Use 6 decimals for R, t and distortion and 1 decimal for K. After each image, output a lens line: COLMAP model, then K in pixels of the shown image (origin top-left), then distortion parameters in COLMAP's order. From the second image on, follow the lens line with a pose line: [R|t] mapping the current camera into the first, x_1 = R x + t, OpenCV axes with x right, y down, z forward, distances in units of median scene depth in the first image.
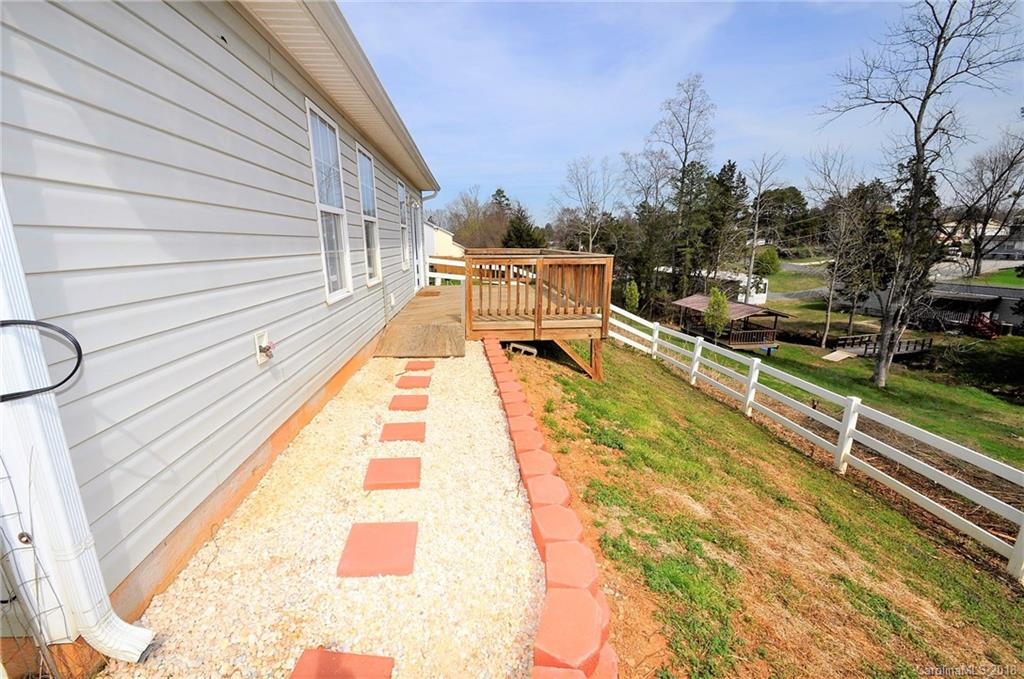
lens RADIAL K [[445.5, 0, 501.9], [0, 445.5, 344.0], [0, 0, 1]] dist [0.006917, -0.011546]
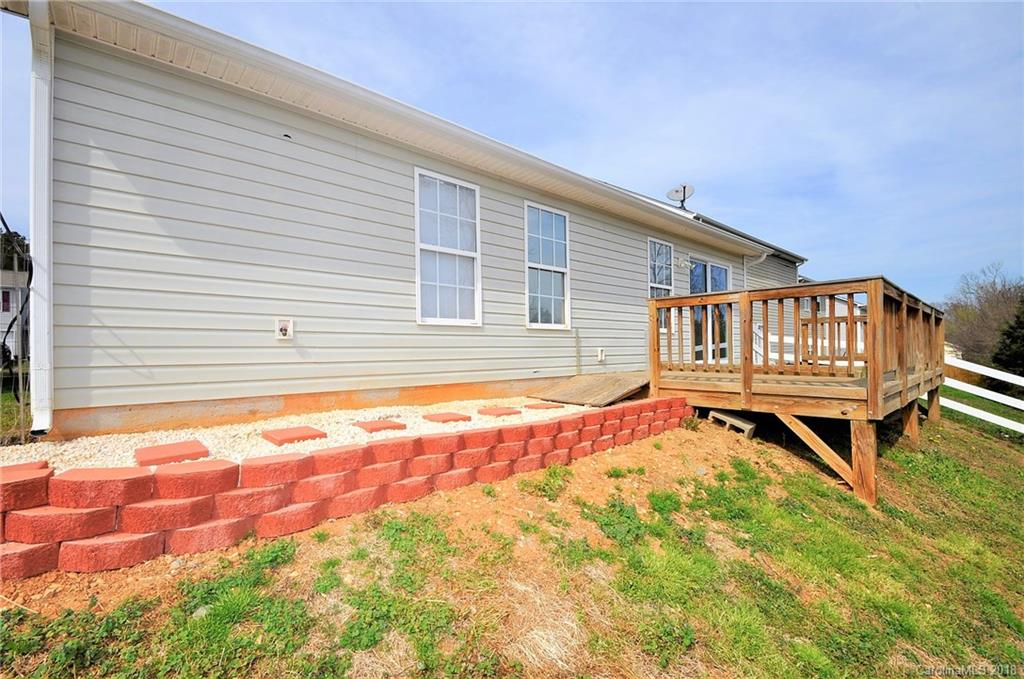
lens RADIAL K [[445.5, 0, 505.5], [0, 445.5, 342.0], [0, 0, 1]] dist [0.006917, -0.011546]
pose [[0.611660, -0.014744, -0.790983, 0.175594], [-0.170872, 0.973764, -0.150285, 0.024510], [0.772447, 0.227080, 0.593094, 0.123972]]
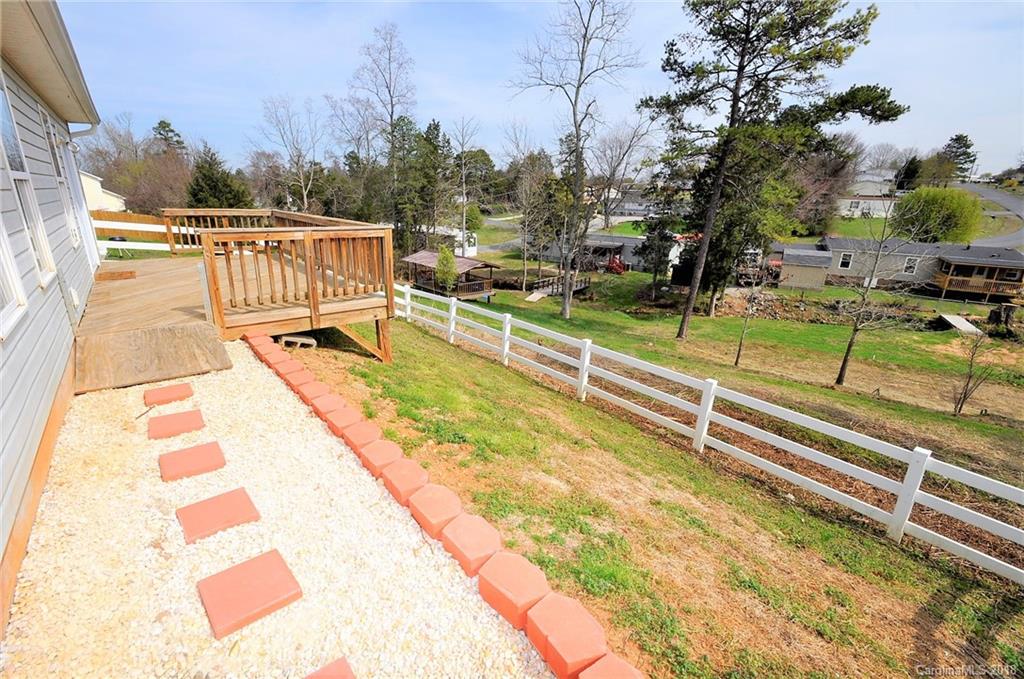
lens RADIAL K [[445.5, 0, 501.9], [0, 445.5, 345.3], [0, 0, 1]] dist [0.006917, -0.011546]
pose [[0.822759, -0.155256, 0.546775, -0.043382], [0.099321, 0.986442, 0.130645, -0.023826], [-0.559645, -0.053183, 0.827024, 0.043389]]
